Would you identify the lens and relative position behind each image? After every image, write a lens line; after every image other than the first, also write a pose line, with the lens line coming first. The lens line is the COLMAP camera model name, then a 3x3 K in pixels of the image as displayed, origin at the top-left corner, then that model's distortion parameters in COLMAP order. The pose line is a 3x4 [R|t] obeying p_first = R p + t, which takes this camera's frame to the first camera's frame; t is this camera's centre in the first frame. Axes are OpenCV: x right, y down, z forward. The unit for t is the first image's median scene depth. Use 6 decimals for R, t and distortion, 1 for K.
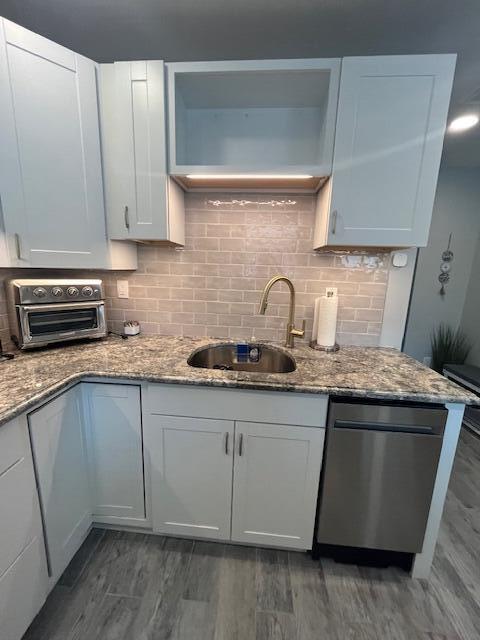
lens RADIAL K [[260.0, 0, 242.7], [0, 260.0, 319.2], [0, 0, 1]] dist [-0.000641, -0.000787]
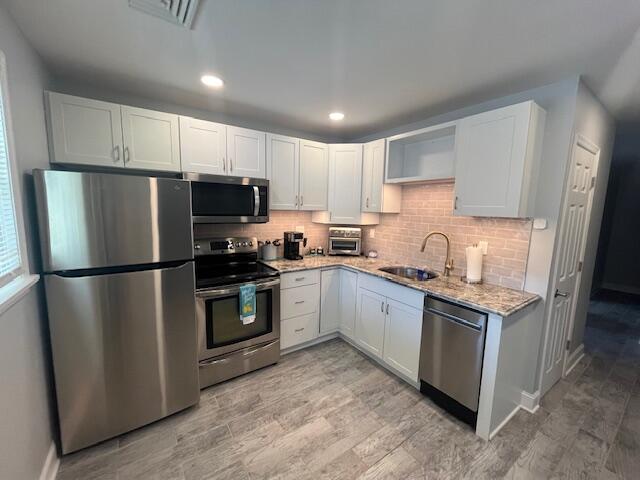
lens RADIAL K [[260.0, 0, 318.1], [0, 260.0, 239.8], [0, 0, 1]] dist [-0.000641, -0.000787]
pose [[0.629701, 0.077064, -0.773006, 1.051223], [-0.150911, 0.988246, -0.024411, 0.052734], [0.762039, 0.132027, 0.633929, -0.727088]]
